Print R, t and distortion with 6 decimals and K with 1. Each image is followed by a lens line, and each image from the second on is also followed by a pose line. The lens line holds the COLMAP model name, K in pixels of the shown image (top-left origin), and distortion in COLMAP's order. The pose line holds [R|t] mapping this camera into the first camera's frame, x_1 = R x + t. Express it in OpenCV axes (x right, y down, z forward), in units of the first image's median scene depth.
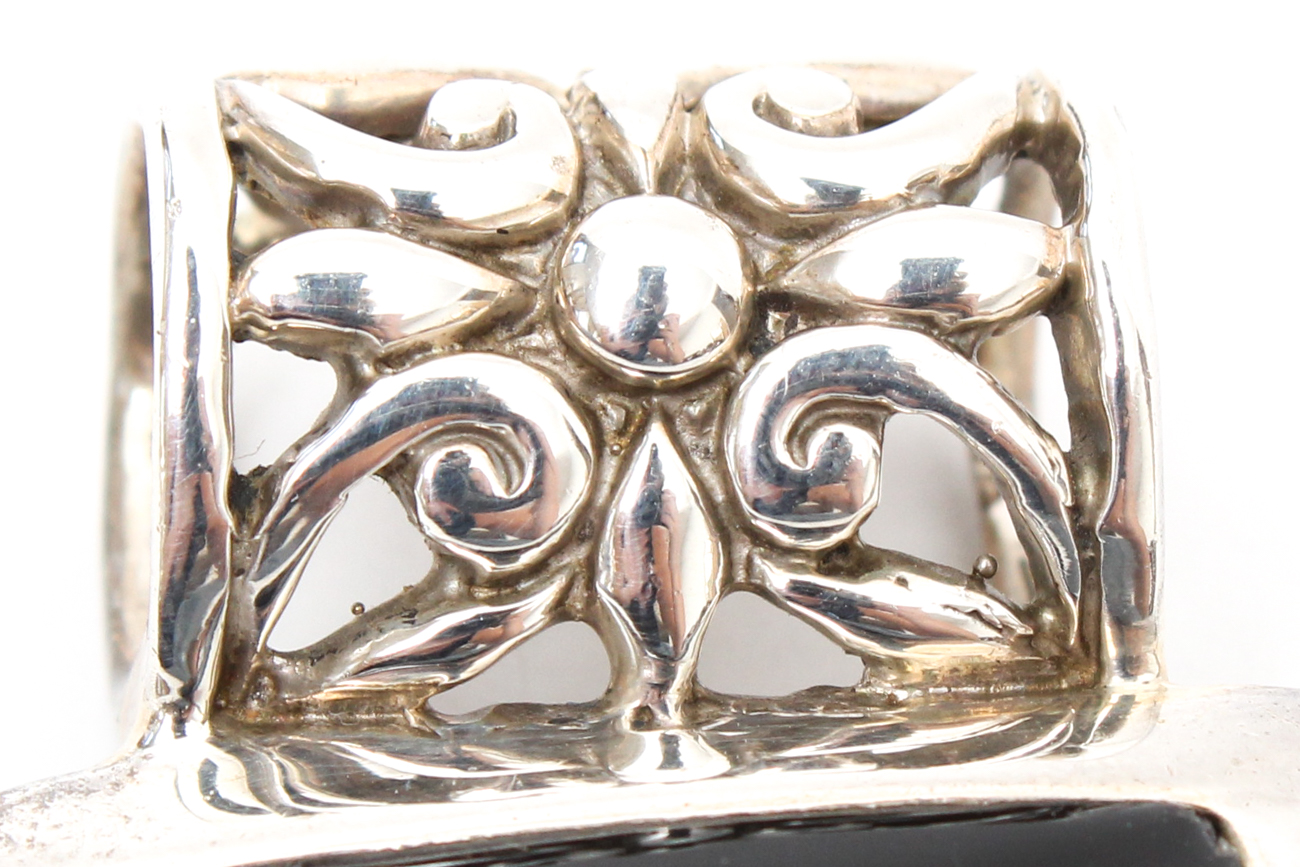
lens RADIAL K [[3513.3, 0, 650.0], [0, 3513.3, 433.5], [0, 0, 1]] dist [0.903343, -25.286926]
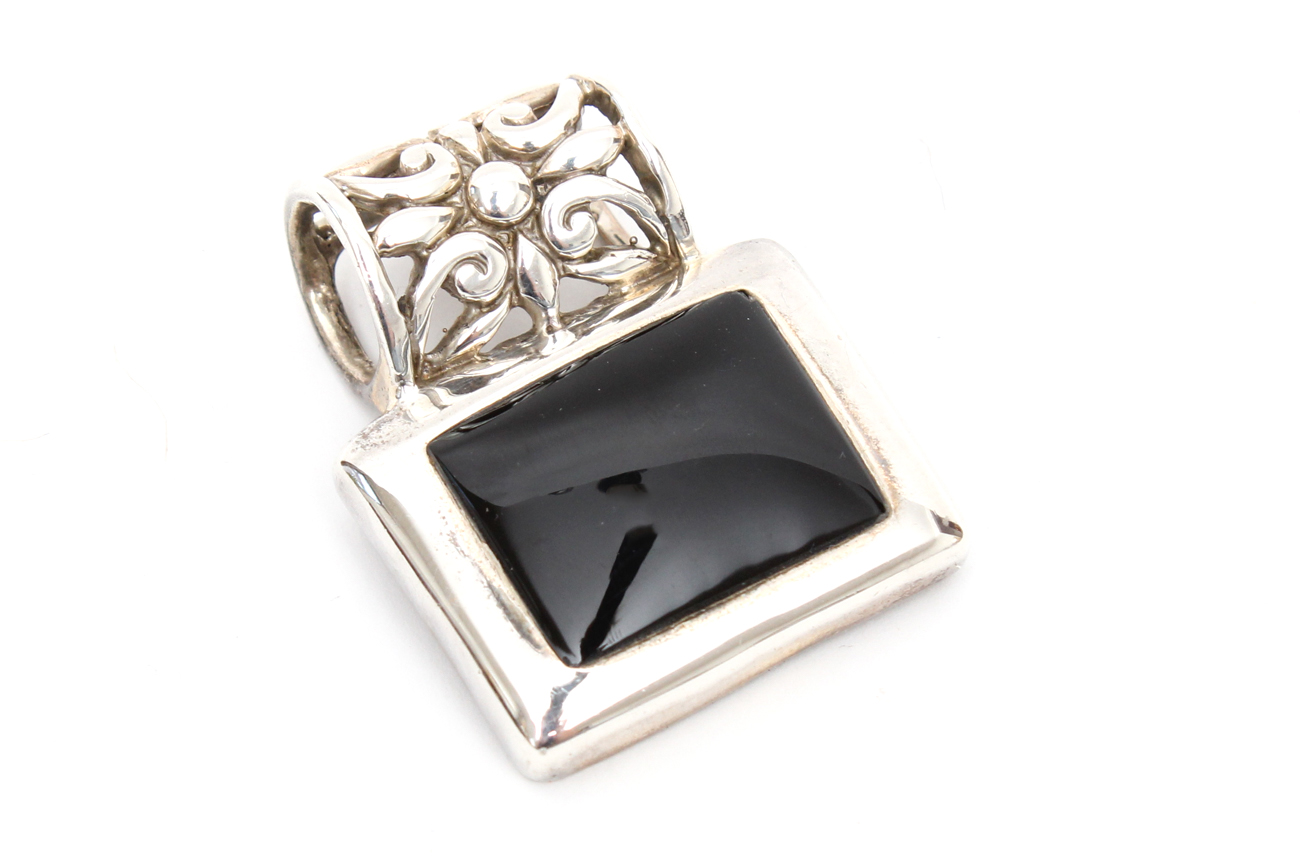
lens RADIAL K [[3277.5, 0, 650.0], [0, 3277.5, 433.5], [0, 0, 1]] dist [-0.093368, -0.140555]
pose [[0.908317, -0.371227, 0.192748, -0.485684], [0.357145, 0.928173, 0.104604, -0.095581], [-0.217735, -0.026175, 0.975657, -1.698618]]
